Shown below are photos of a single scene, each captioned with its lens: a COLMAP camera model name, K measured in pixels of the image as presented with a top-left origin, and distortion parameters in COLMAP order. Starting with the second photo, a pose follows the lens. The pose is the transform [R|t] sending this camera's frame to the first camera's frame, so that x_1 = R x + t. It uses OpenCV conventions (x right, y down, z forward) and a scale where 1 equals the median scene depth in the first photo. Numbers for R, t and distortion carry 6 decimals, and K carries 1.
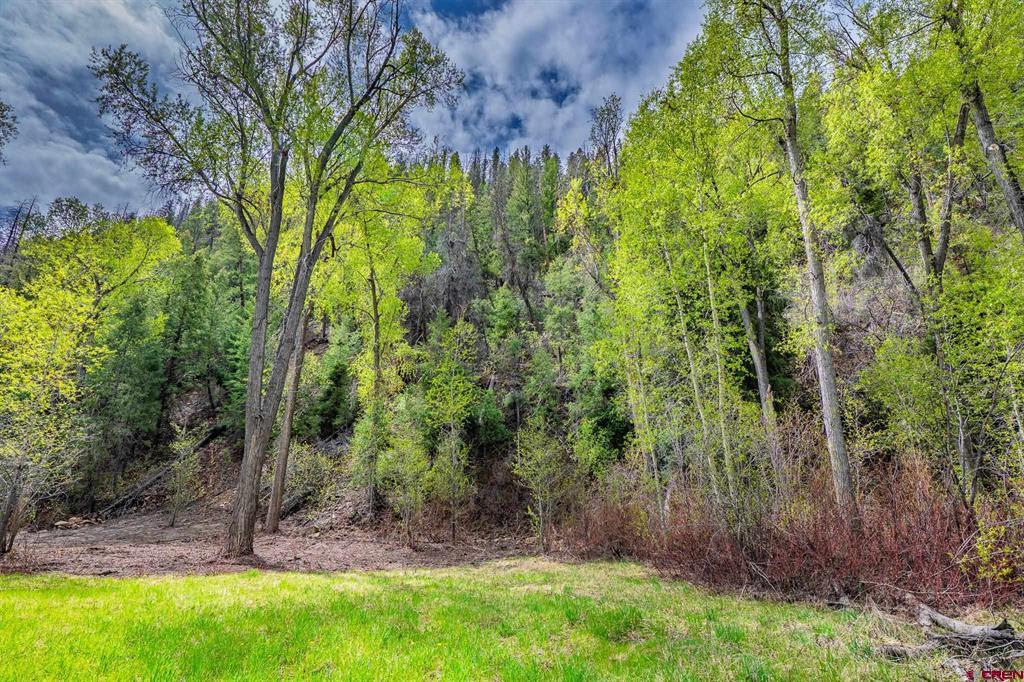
lens RADIAL K [[470.6, 0, 519.7], [0, 470.6, 348.3], [0, 0, 1]] dist [0.005480, -0.003508]
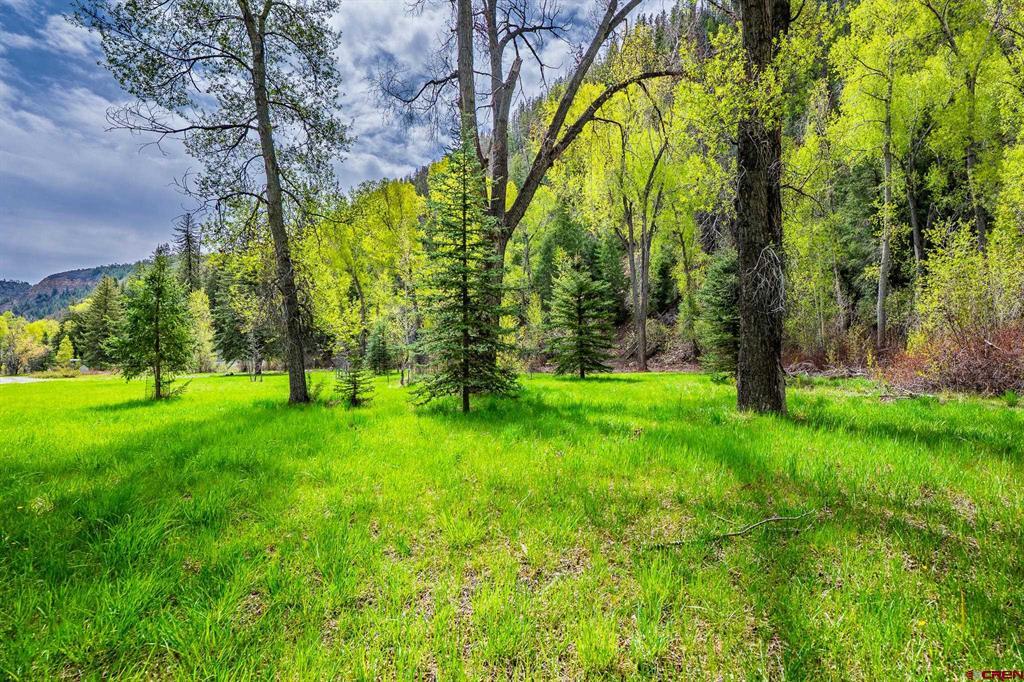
lens RADIAL K [[470.6, 0, 519.1], [0, 470.6, 342.7], [0, 0, 1]] dist [0.005480, -0.003508]
pose [[0.777845, -0.037107, -0.627360, 0.266085], [0.218424, 0.951985, 0.214510, -0.205307], [0.589278, -0.303886, 0.748602, -0.657052]]
